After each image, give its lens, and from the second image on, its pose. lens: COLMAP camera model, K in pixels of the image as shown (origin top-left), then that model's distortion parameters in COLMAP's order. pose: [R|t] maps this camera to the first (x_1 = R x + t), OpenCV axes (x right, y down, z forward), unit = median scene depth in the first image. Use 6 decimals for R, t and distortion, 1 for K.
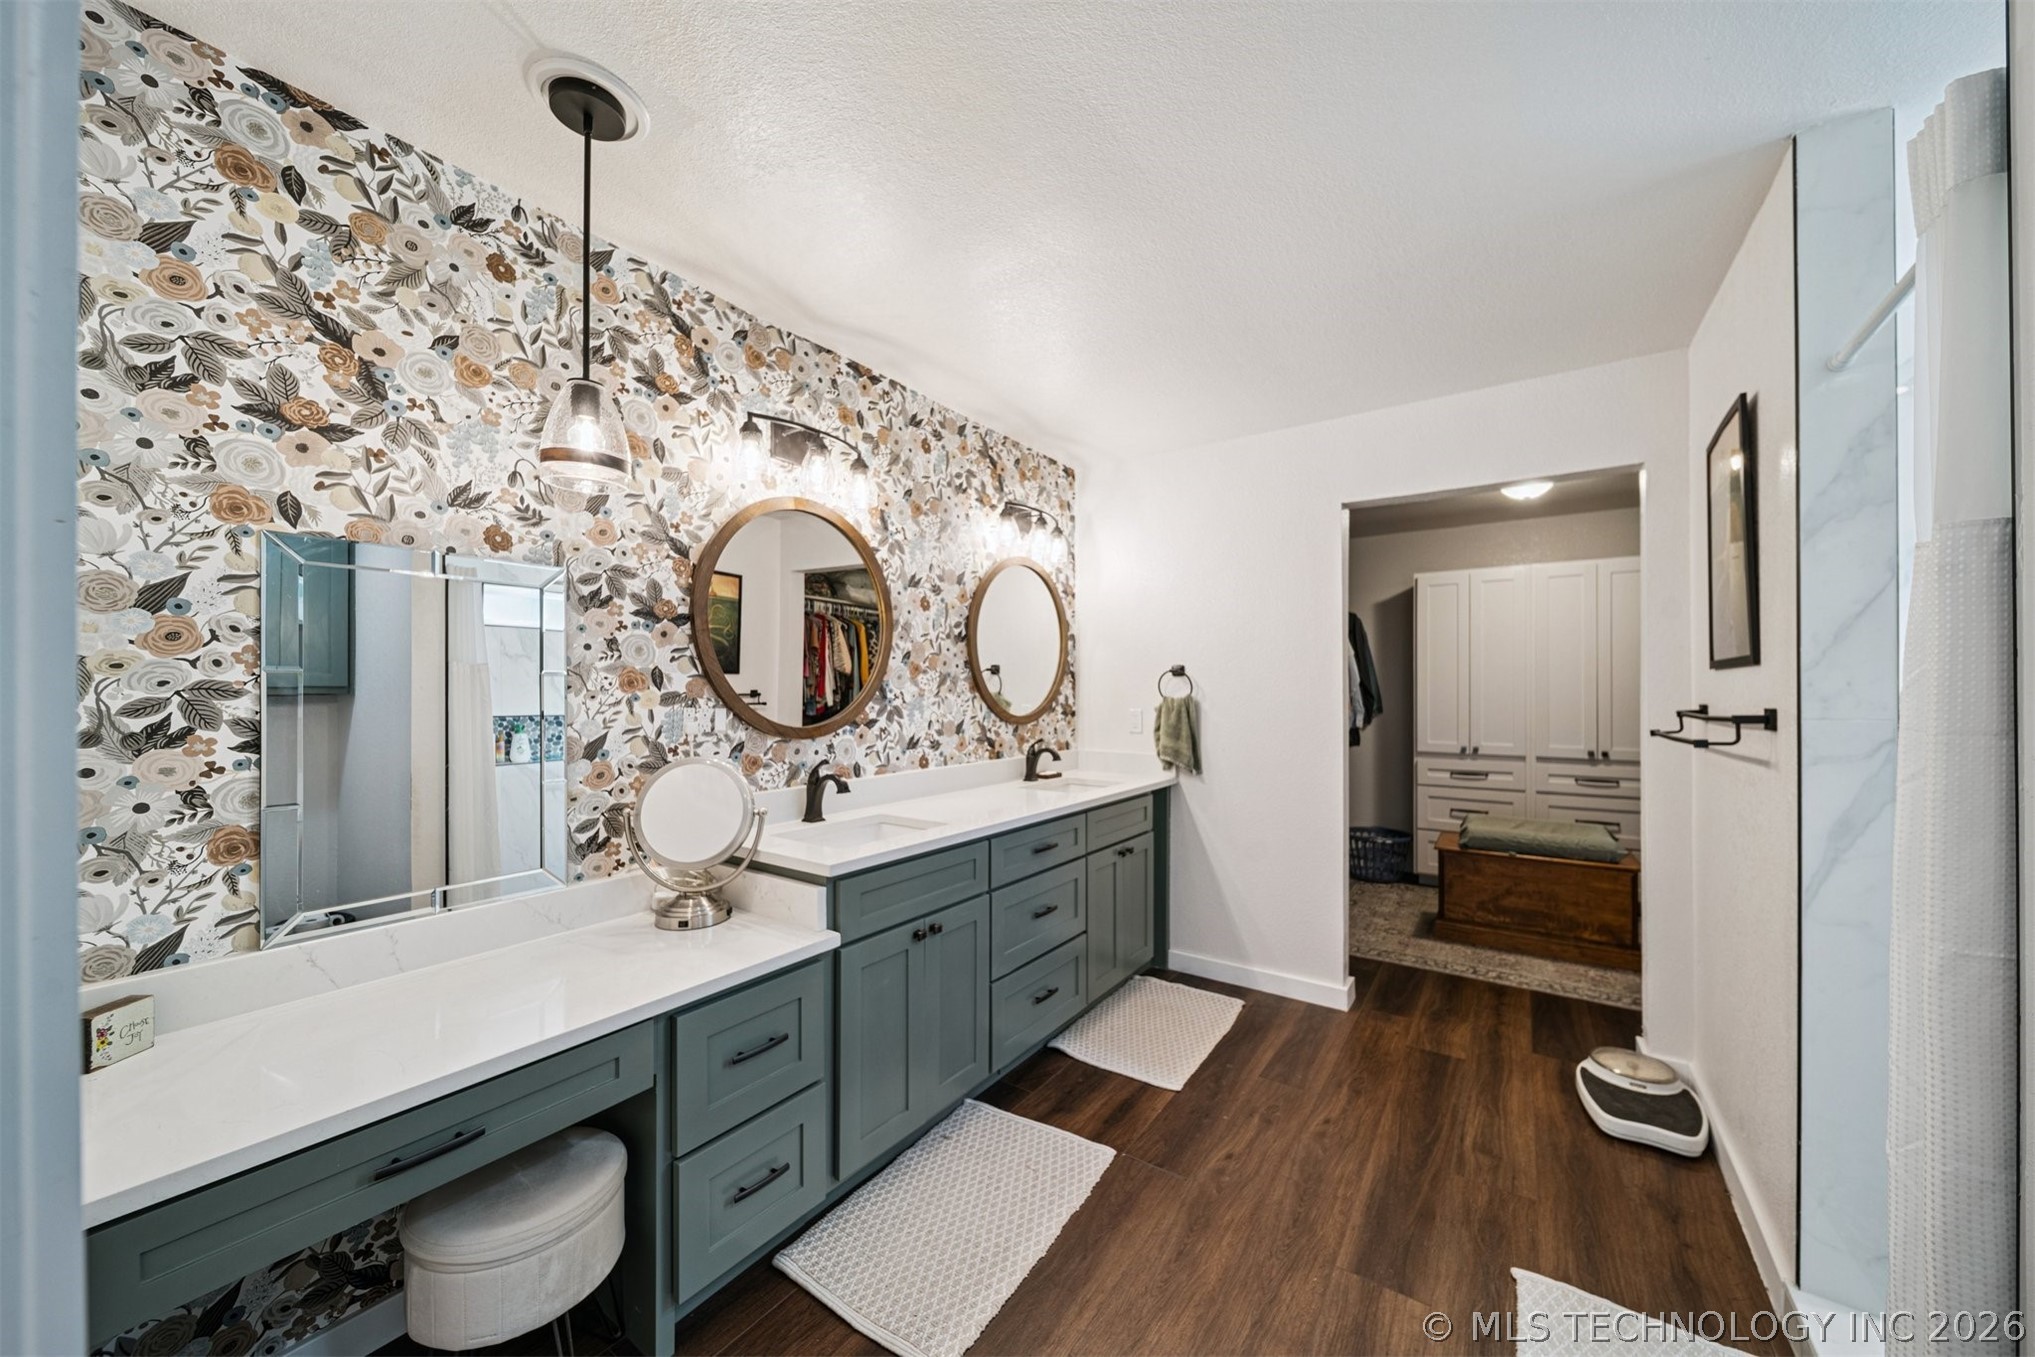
lens RADIAL K [[720.0, 0, 1026.2], [0, 720.0, 682.8], [0, 0, 1]] dist [0.001354, -0.001894]
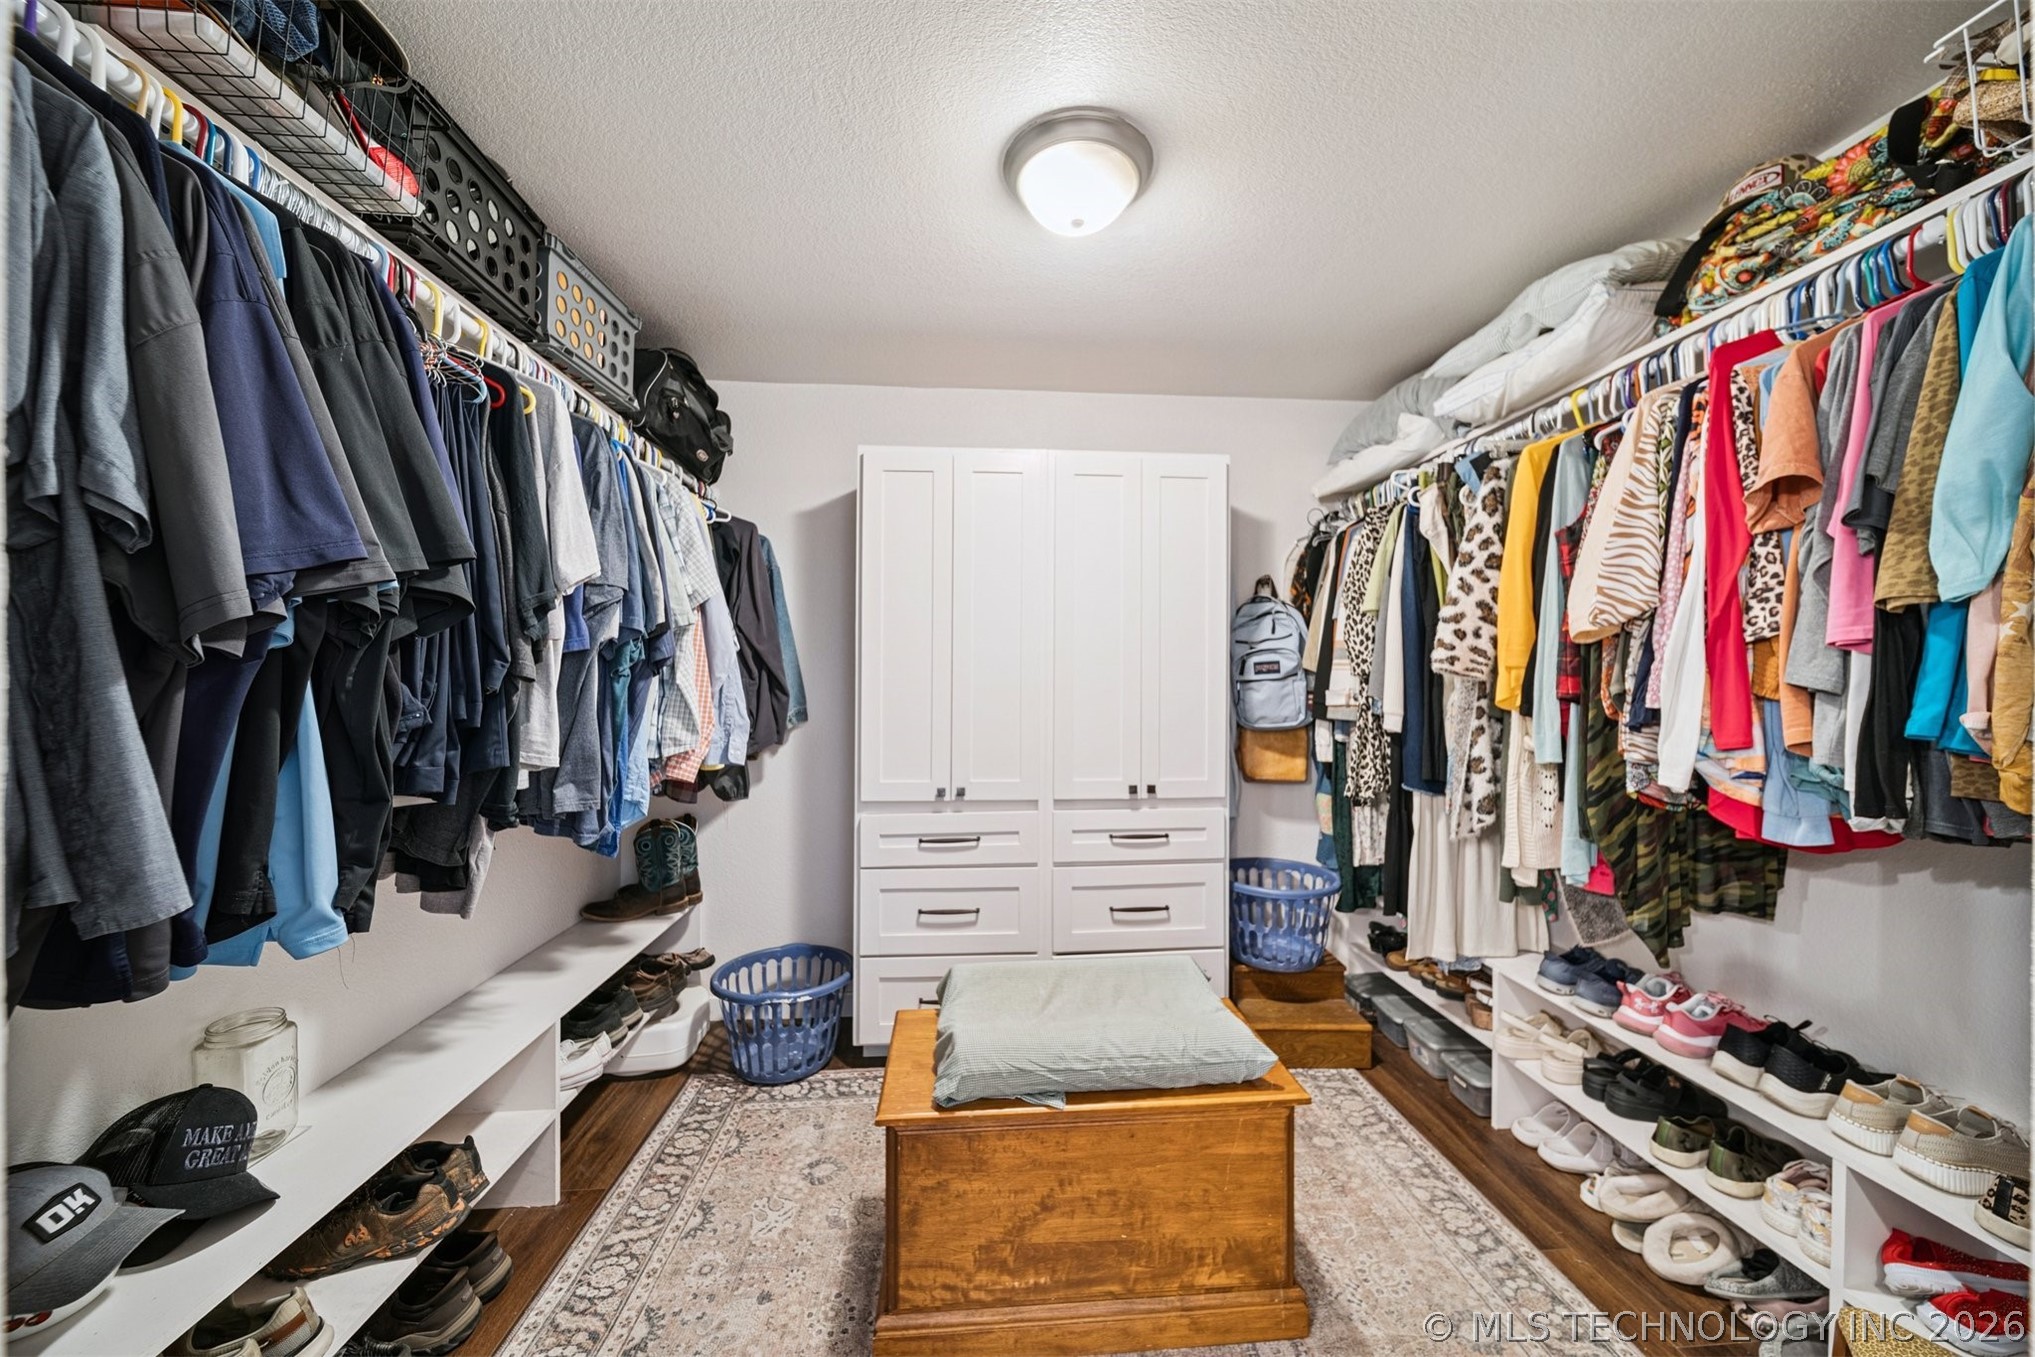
lens RADIAL K [[720.0, 0, 1026.2], [0, 720.0, 682.8], [0, 0, 1]] dist [0.001354, -0.001894]
pose [[0.780709, -0.000612, 0.624894, 0.415692], [-0.009843, 0.999863, 0.013277, 0.007274], [-0.624817, -0.016516, 0.780597, 0.700972]]
